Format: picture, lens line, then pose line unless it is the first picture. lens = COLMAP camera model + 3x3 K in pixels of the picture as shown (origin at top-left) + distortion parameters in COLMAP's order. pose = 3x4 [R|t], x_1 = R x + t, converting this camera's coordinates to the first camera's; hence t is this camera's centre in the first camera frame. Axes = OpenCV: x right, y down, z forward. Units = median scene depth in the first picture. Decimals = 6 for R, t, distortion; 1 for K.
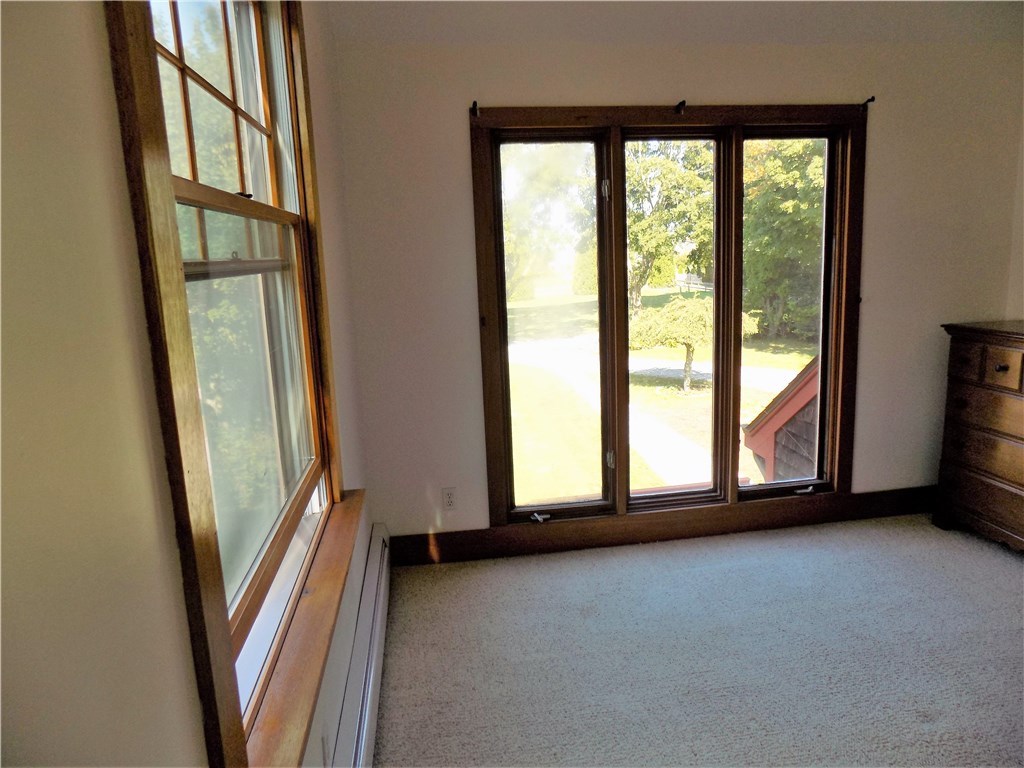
lens RADIAL K [[687.4, 0, 511.8], [0, 687.4, 375.1], [0, 0, 1]] dist [-0.086101, 0.081730]
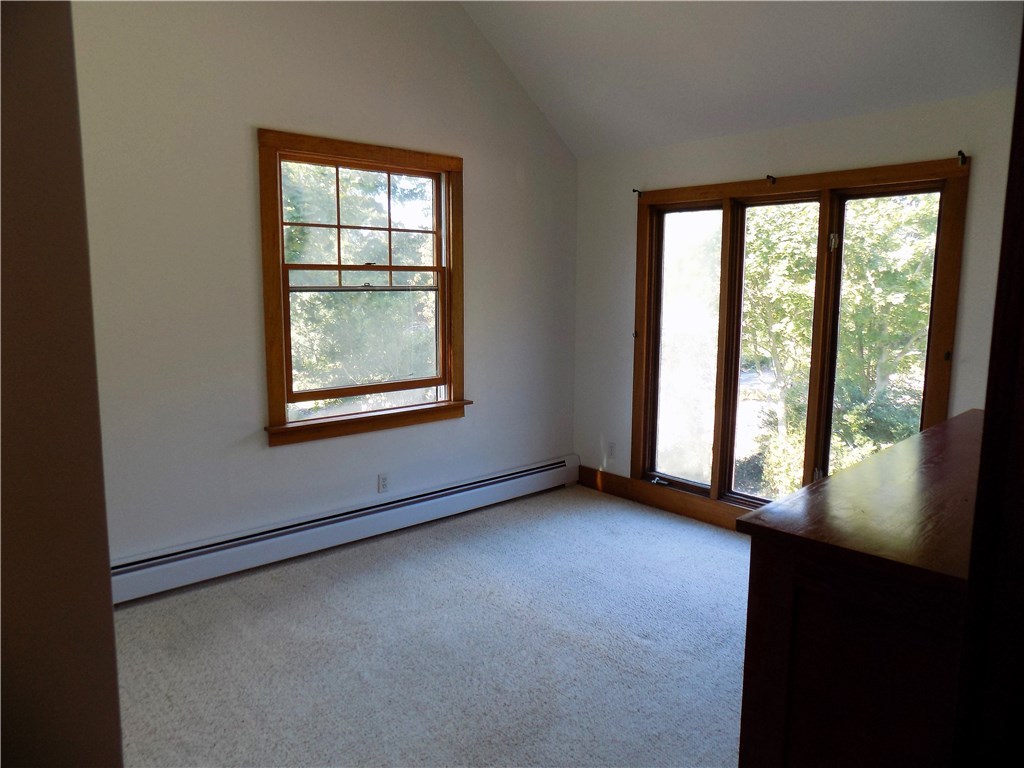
lens RADIAL K [[687.4, 0, 511.8], [0, 687.4, 375.1], [0, 0, 1]] dist [-0.086101, 0.081730]
pose [[0.546702, 0.157377, -0.822405, 1.002385], [-0.198074, 0.978609, 0.055596, -0.018247], [0.813562, 0.132502, 0.566180, -0.039129]]
